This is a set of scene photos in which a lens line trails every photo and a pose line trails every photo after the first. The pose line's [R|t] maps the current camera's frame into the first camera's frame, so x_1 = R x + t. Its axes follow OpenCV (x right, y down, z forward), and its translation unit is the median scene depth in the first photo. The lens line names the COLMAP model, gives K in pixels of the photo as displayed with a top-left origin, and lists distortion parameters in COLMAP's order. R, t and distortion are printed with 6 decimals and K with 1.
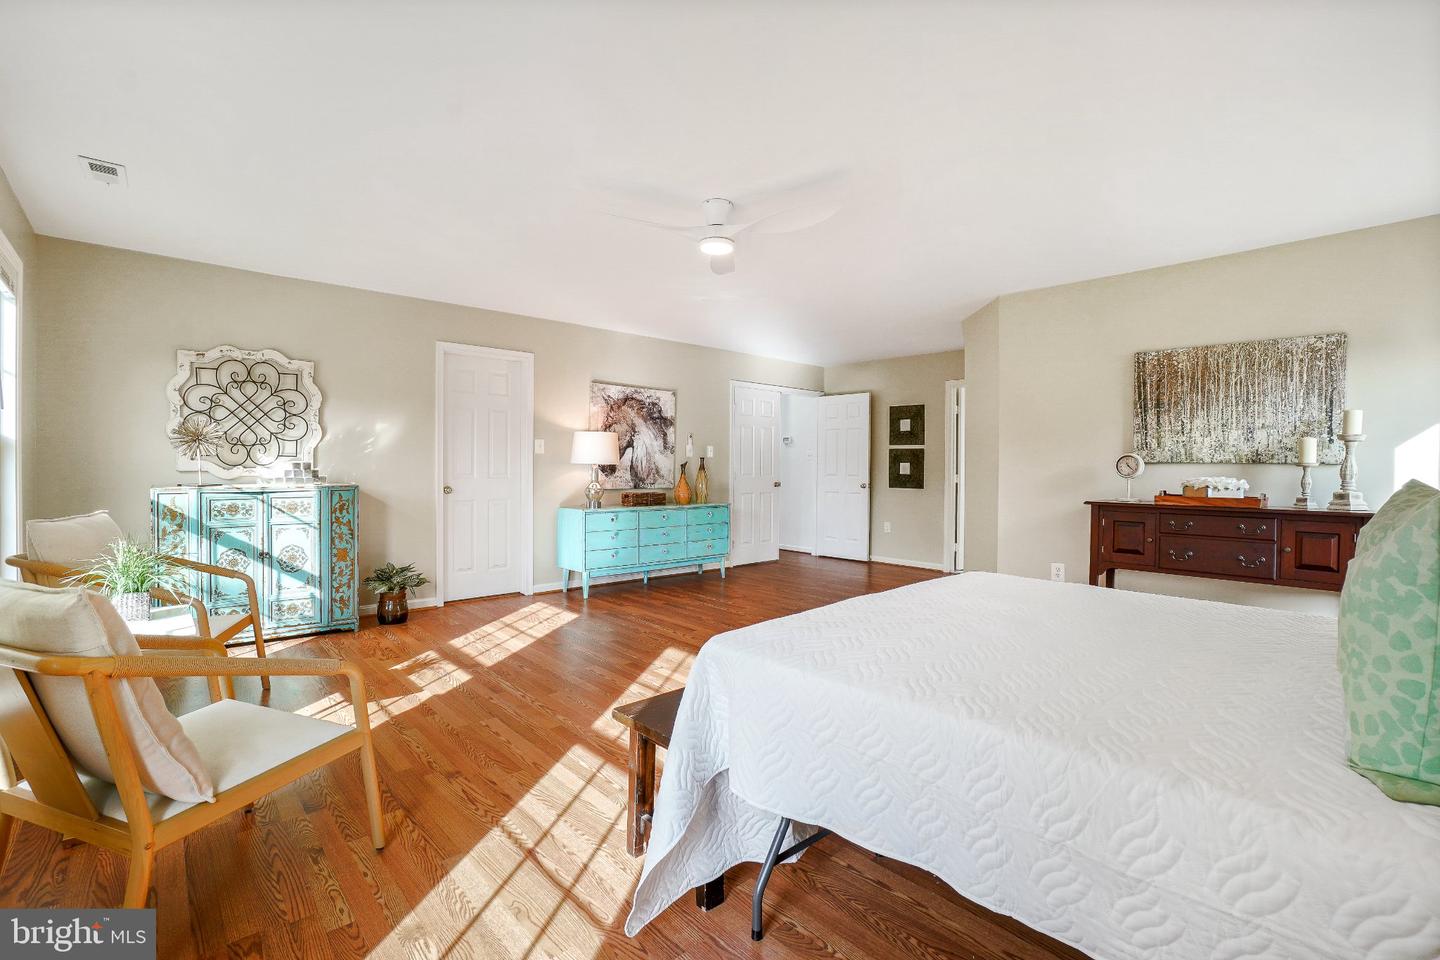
lens RADIAL K [[647.0, 0, 713.1], [0, 647.0, 470.8], [0, 0, 1]] dist [-0.063475, 0.022031]
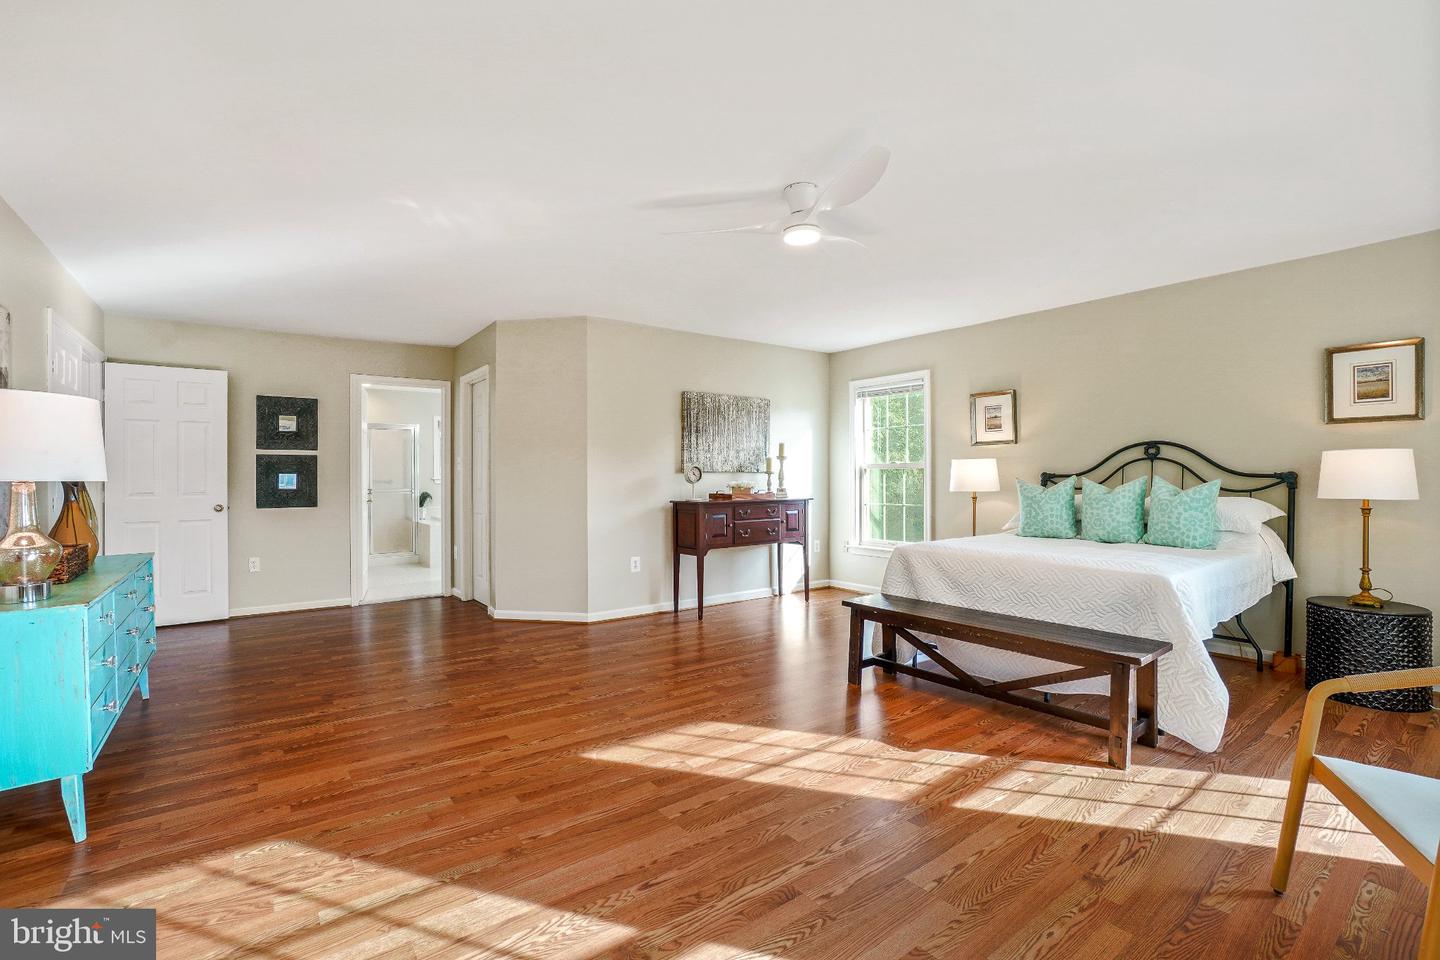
lens RADIAL K [[647.0, 0, 713.1], [0, 647.0, 470.8], [0, 0, 1]] dist [-0.063475, 0.022031]
pose [[0.089844, -0.000839, 0.995955, -0.727911], [0.016346, 0.999866, -0.000632, -0.013801], [-0.995822, 0.016337, 0.089846, 0.836472]]
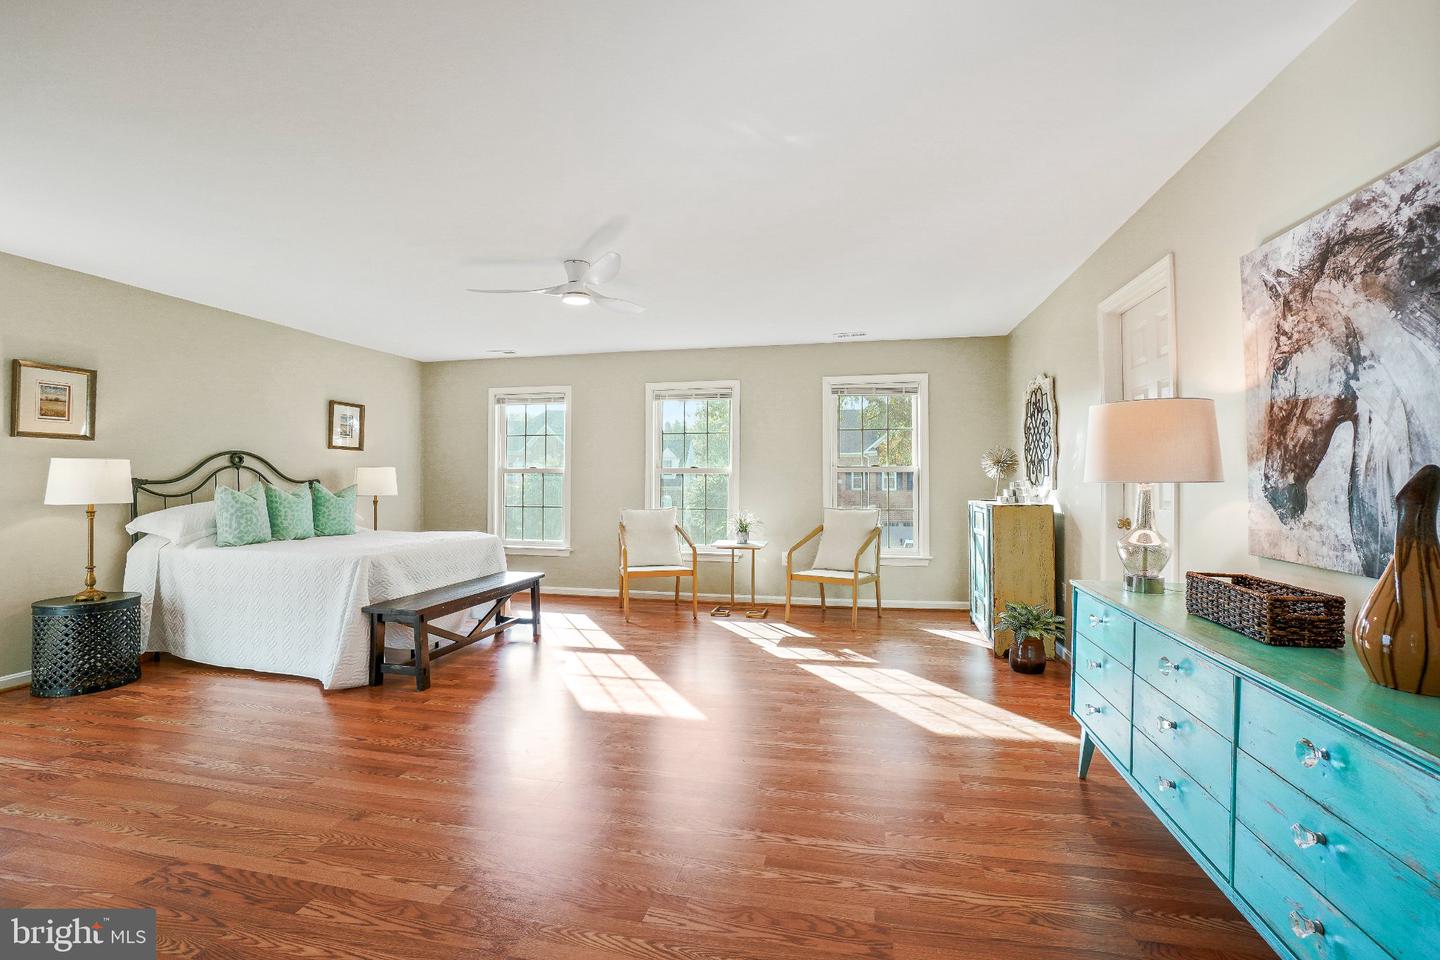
lens RADIAL K [[647.0, 0, 713.1], [0, 647.0, 470.8], [0, 0, 1]] dist [-0.063475, 0.022031]
pose [[-0.817460, -0.015376, -0.575780, 0.383396], [-0.012374, 0.999882, -0.009133, -0.015436], [0.575853, -0.000342, -0.817554, 1.693896]]
